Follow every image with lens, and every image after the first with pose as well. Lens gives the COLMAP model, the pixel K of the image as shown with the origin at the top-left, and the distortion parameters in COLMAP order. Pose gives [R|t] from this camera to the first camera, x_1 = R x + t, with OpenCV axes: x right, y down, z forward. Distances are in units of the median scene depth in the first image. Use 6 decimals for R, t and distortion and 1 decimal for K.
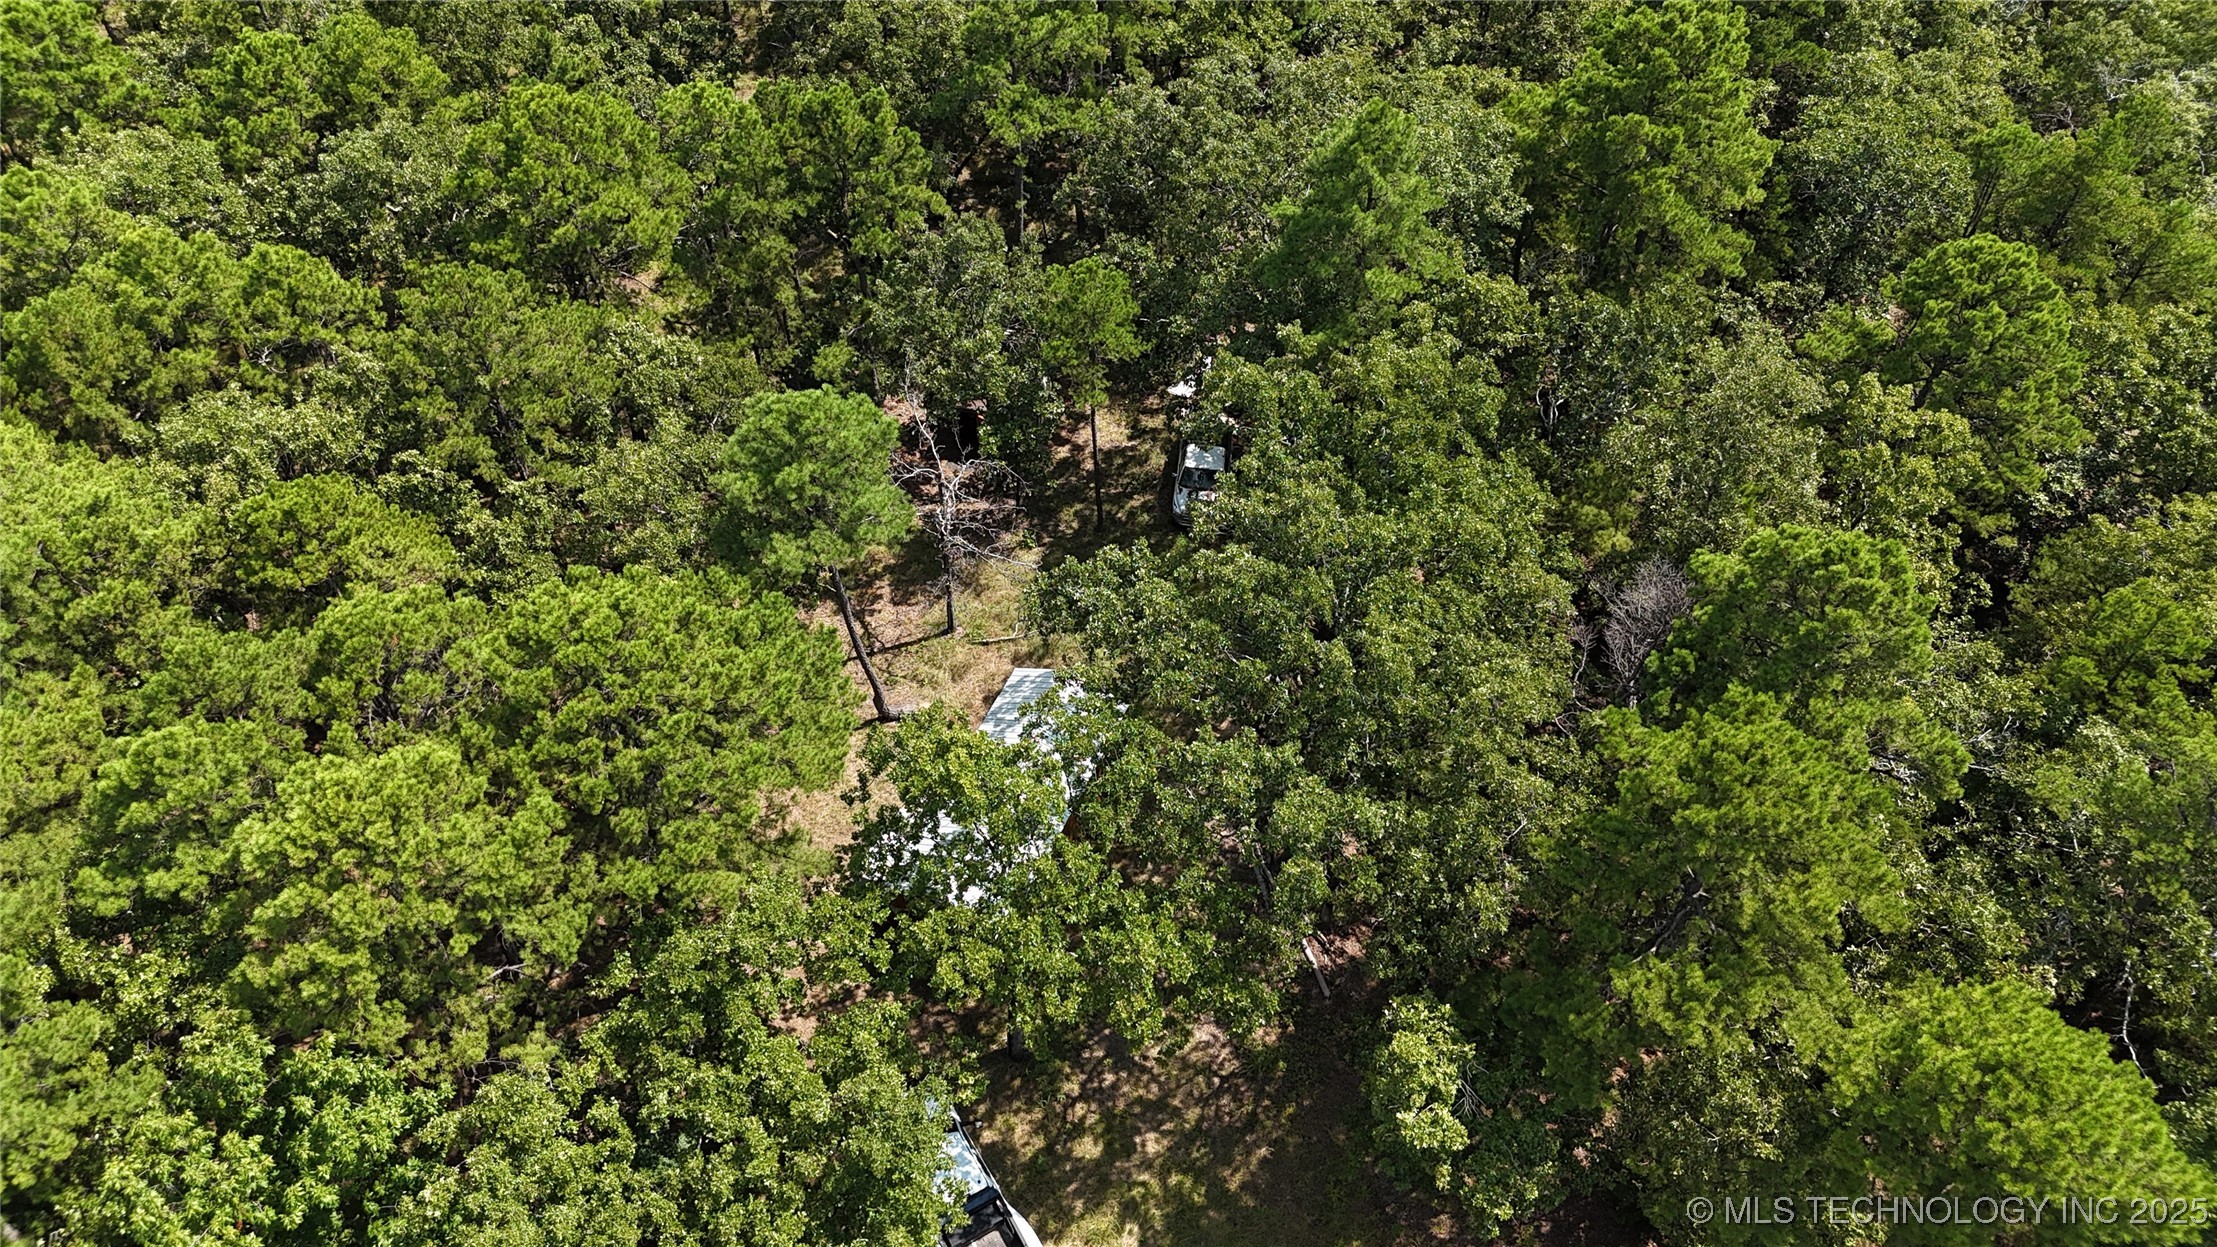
lens RADIAL K [[1645.6, 0, 1108.5], [0, 1645.6, 623.5], [0, 0, 1]] dist [0.138385, -0.117914]
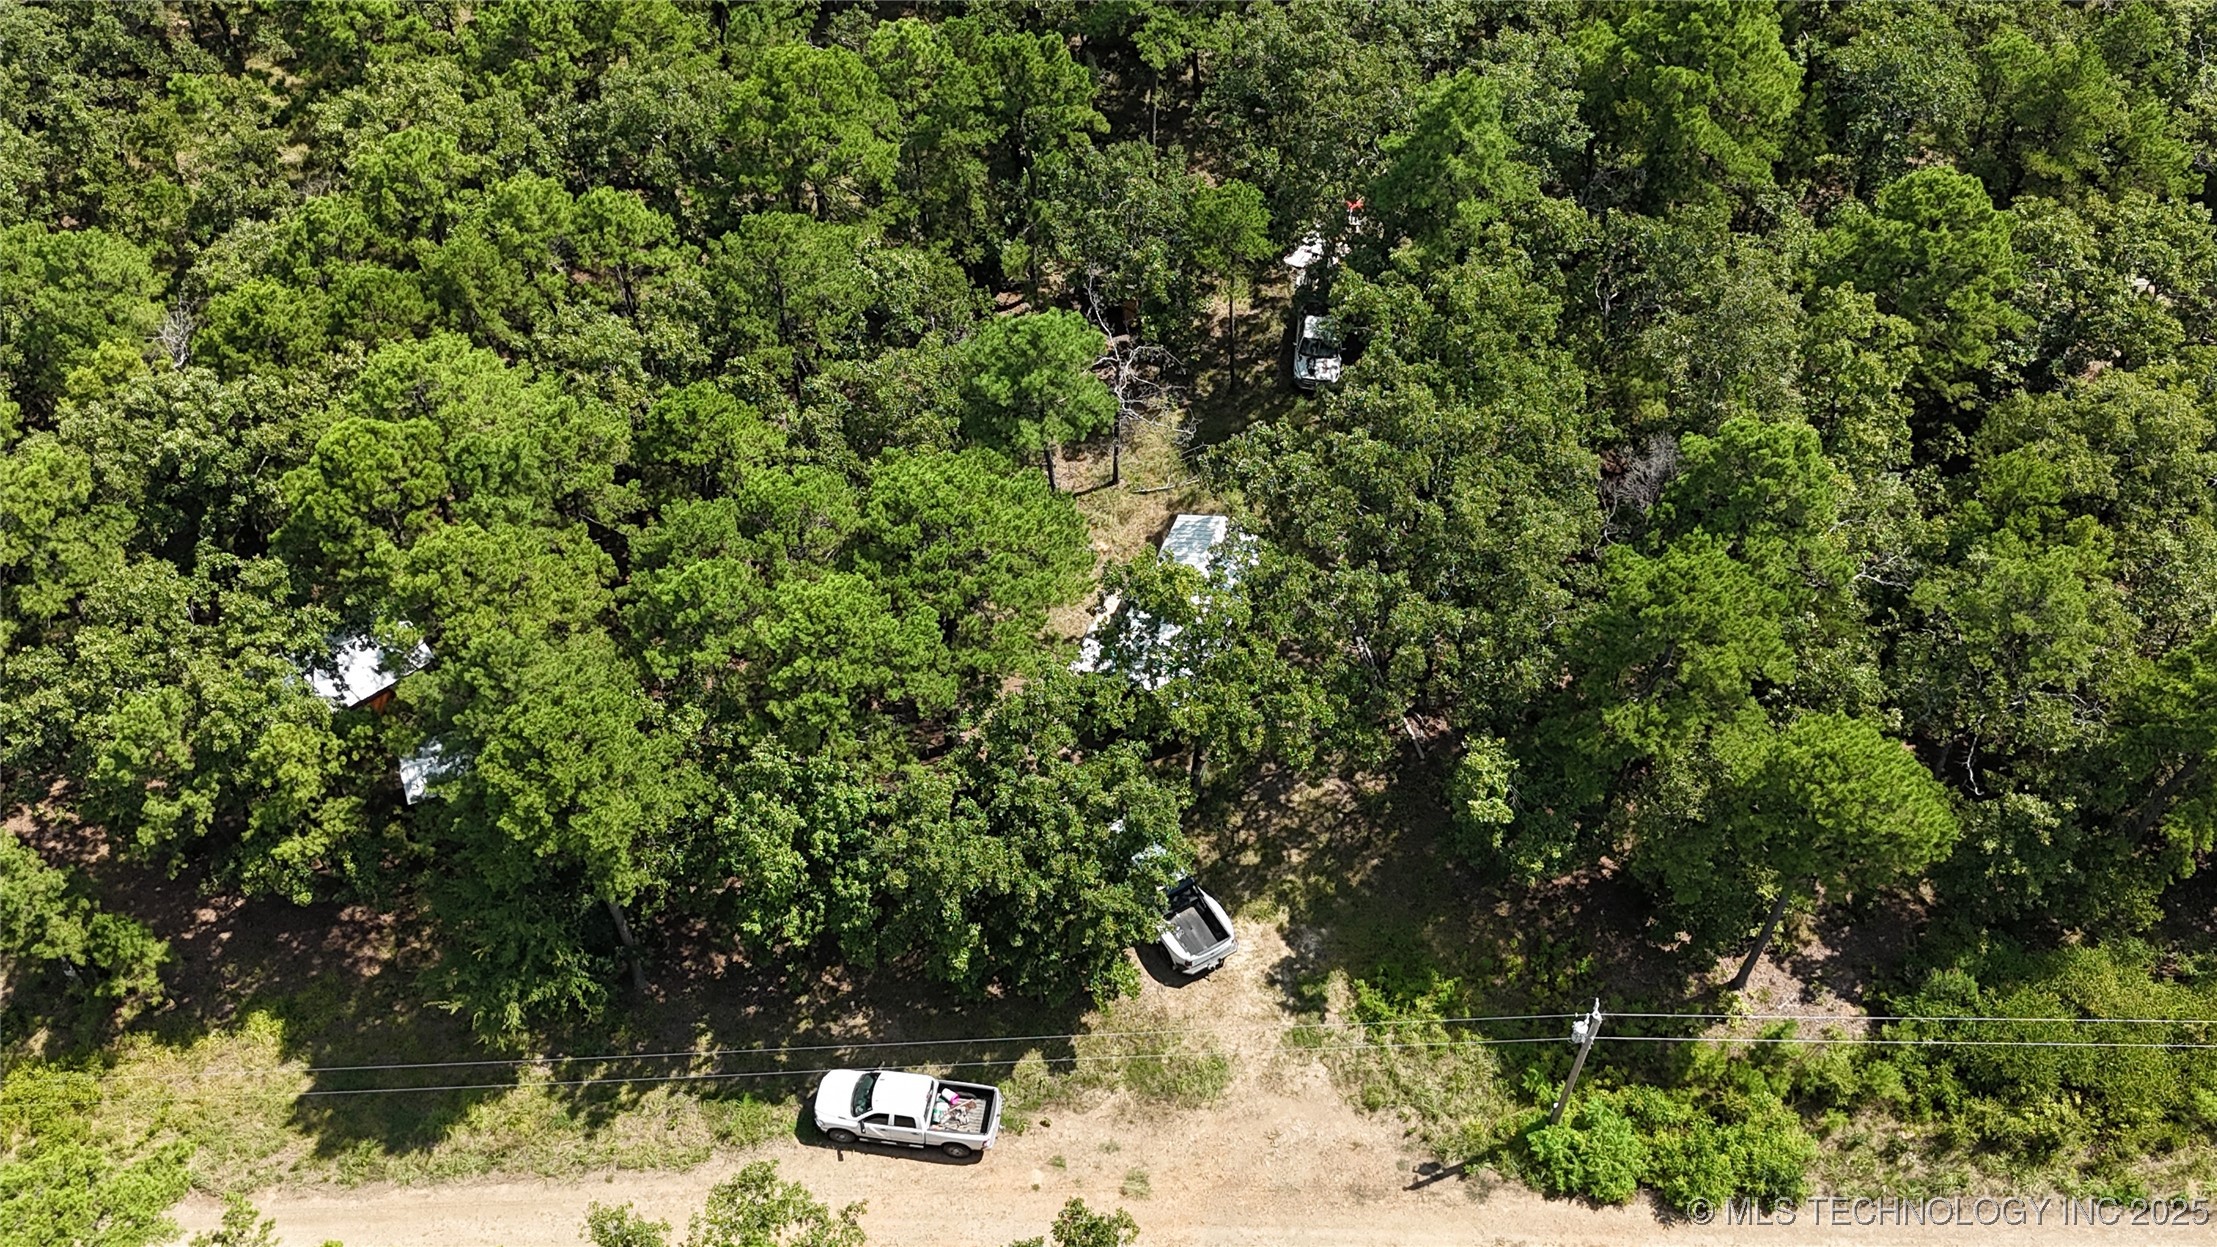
lens RADIAL K [[1873.0, 0, 1108.5], [0, 1873.0, 623.5], [0, 0, 1]] dist [0.071570, -0.005480]
pose [[0.999473, -0.005917, -0.031904, -0.080346], [0.009018, 0.995150, 0.097954, -0.038787], [0.031169, -0.098190, 0.994679, -0.558871]]
